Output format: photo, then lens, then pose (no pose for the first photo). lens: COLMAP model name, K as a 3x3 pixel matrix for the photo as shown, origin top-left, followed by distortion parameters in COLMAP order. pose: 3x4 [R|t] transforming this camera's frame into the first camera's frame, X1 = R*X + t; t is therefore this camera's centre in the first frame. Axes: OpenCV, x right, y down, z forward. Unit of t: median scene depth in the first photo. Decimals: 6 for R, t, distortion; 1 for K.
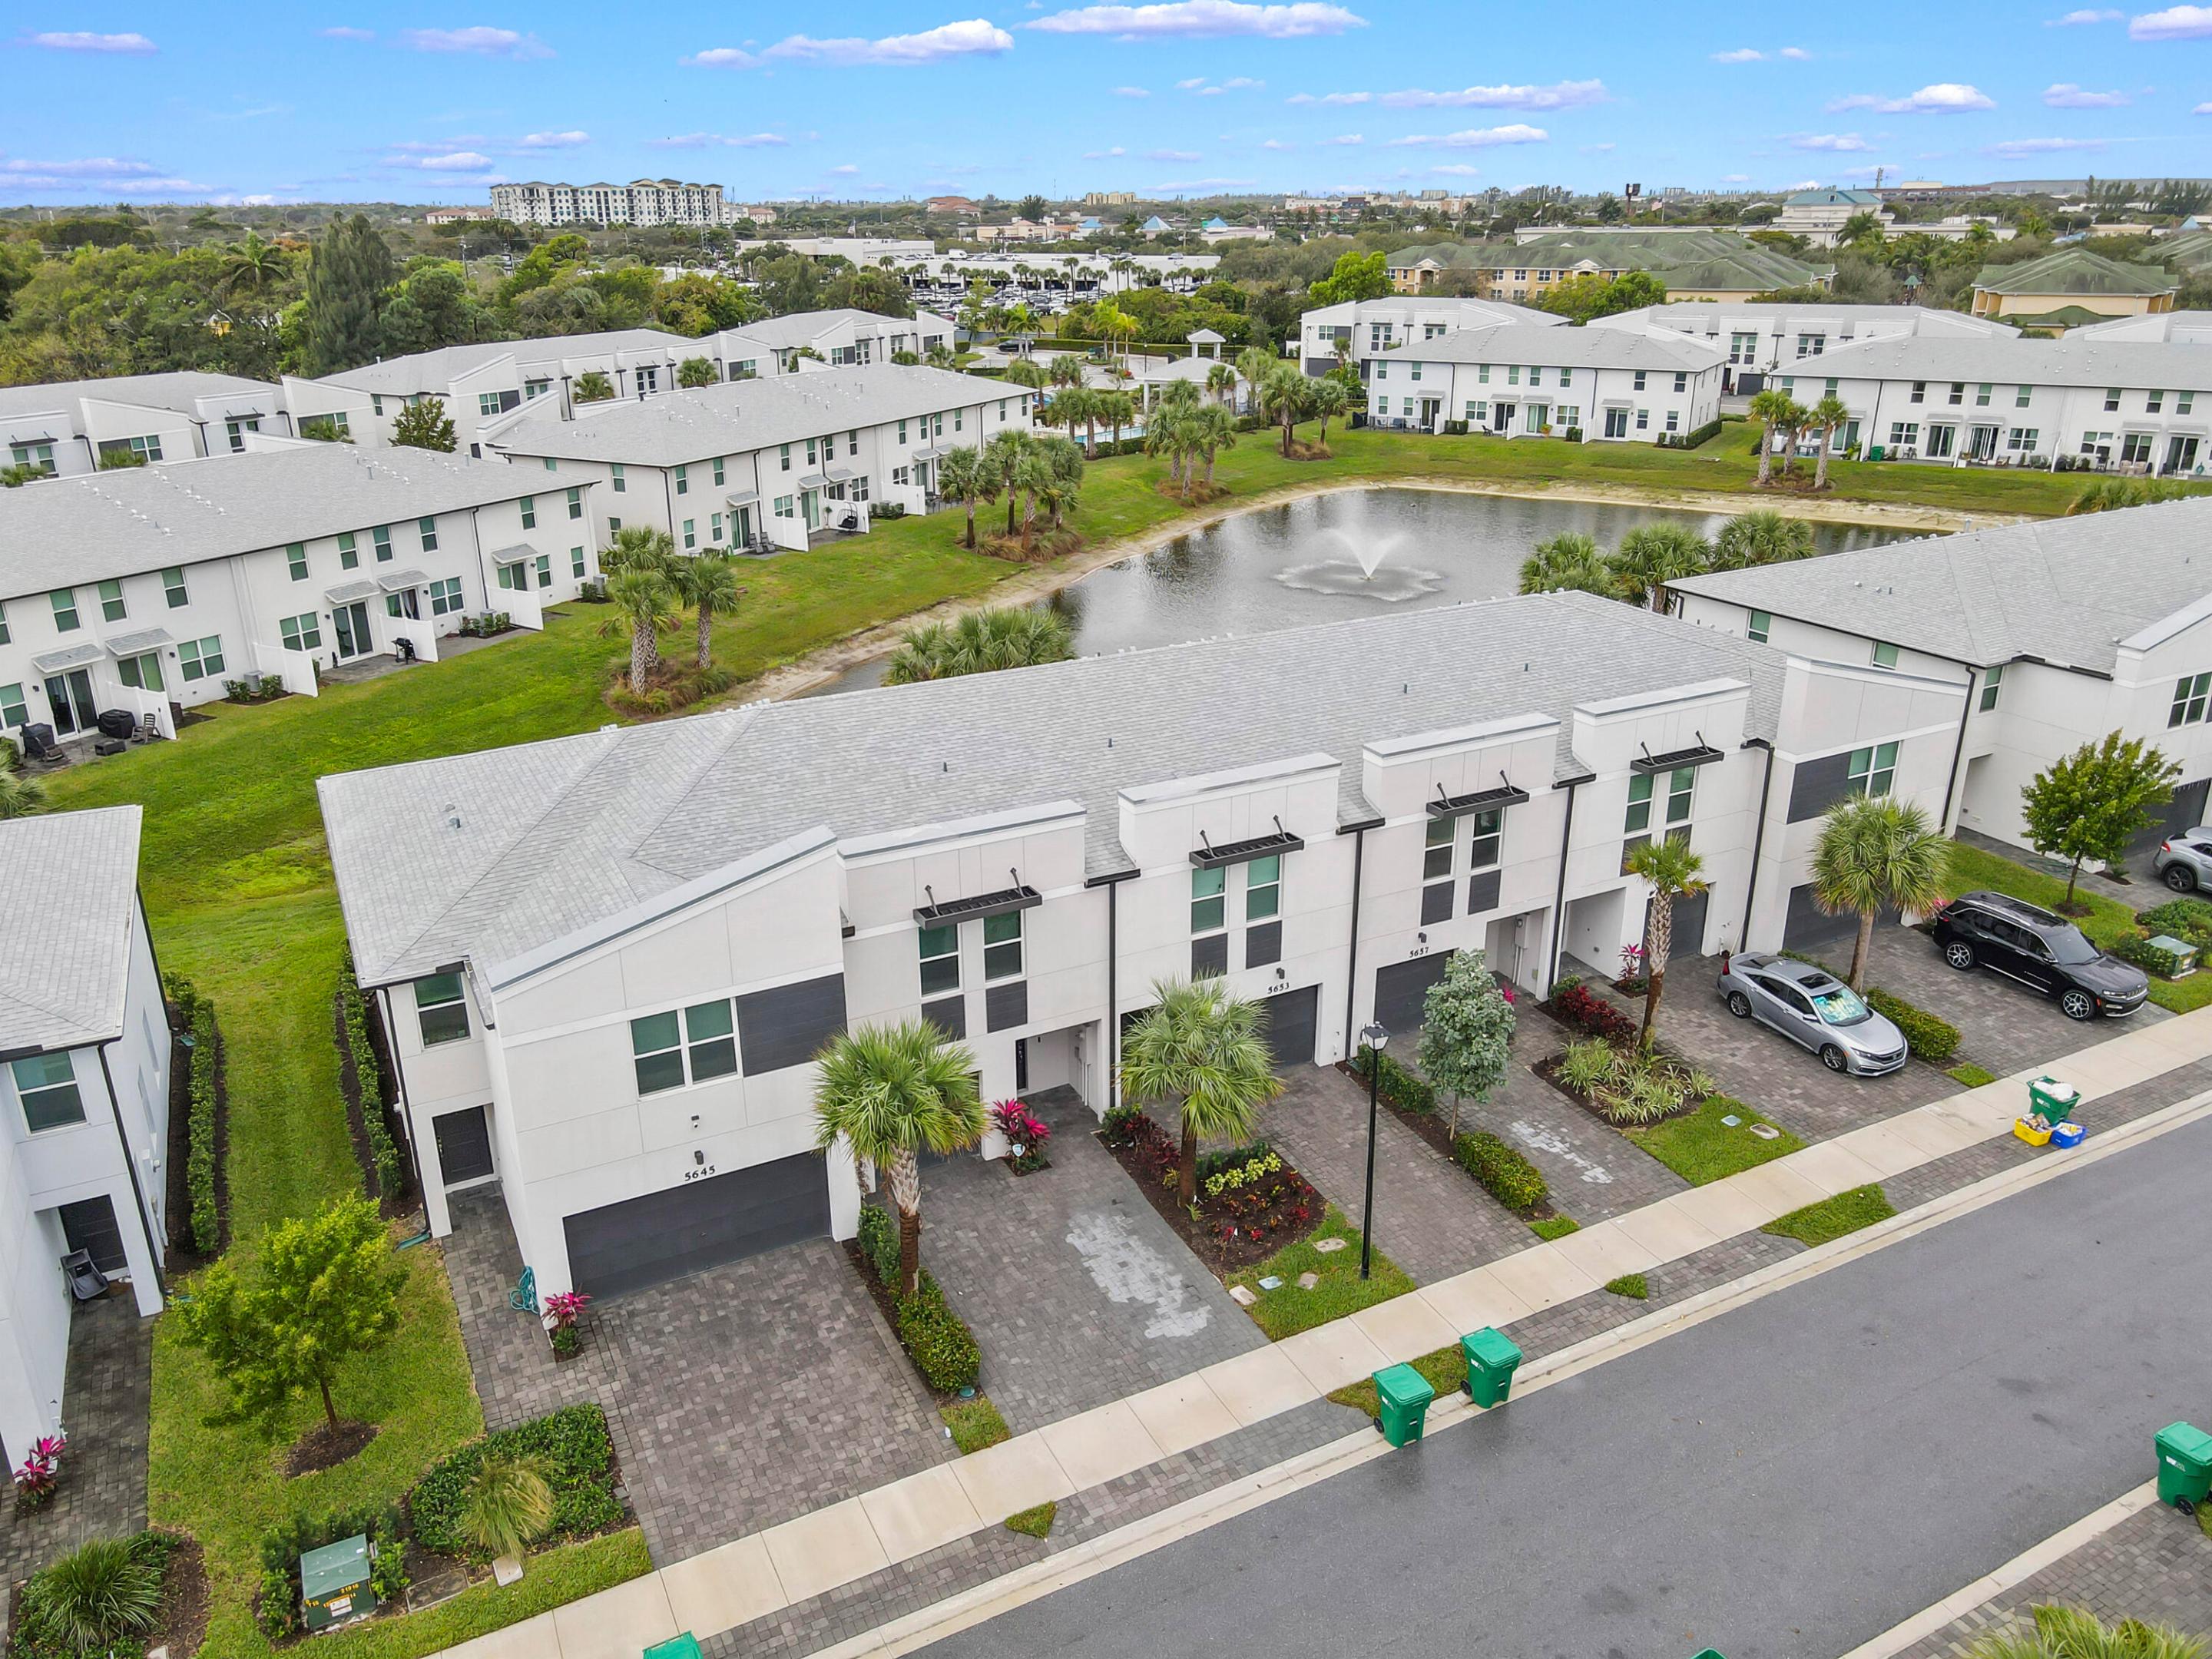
lens RADIAL K [[1614.7, 0, 1115.7], [0, 1614.7, 833.4], [0, 0, 1]] dist [0.004517, 0.017609]
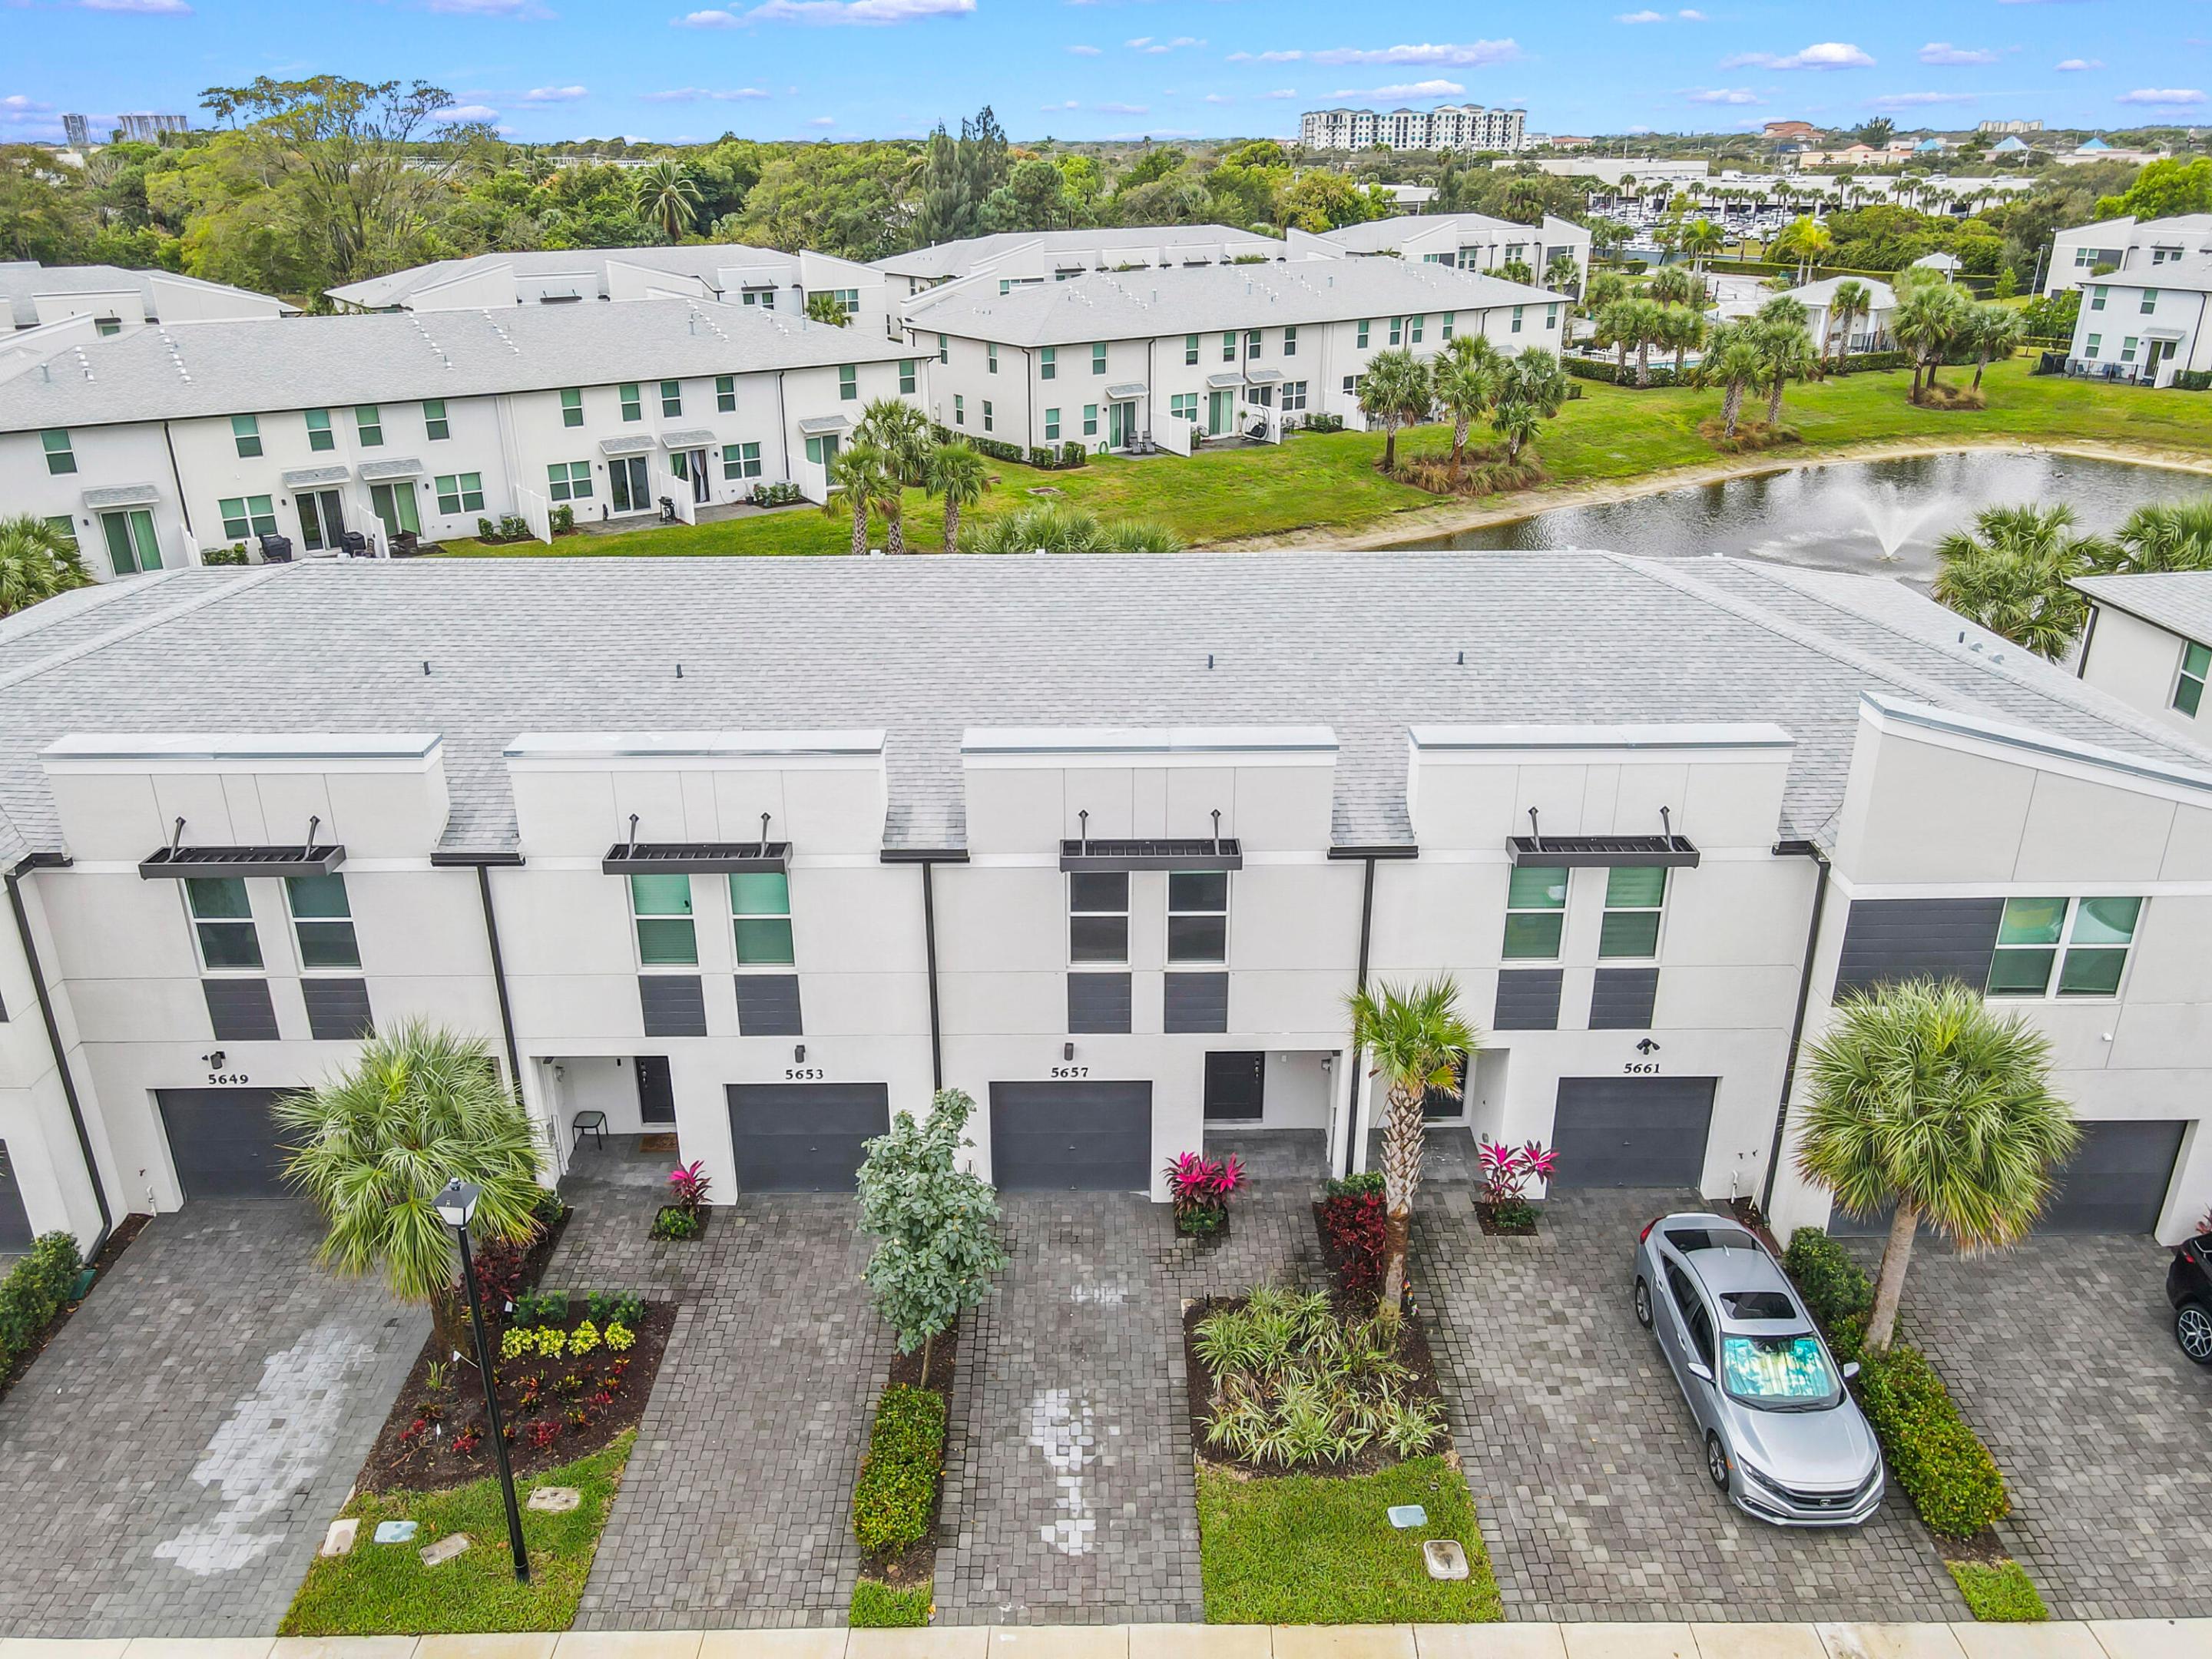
lens RADIAL K [[1614.7, 0, 1117.2], [0, 1614.7, 840.2], [0, 0, 1]] dist [0.004517, 0.017609]
pose [[0.888980, 0.182638, -0.419950, 0.191543], [-0.166737, 0.983173, 0.074626, -0.027804], [0.426513, 0.003680, 0.904474, 0.185661]]
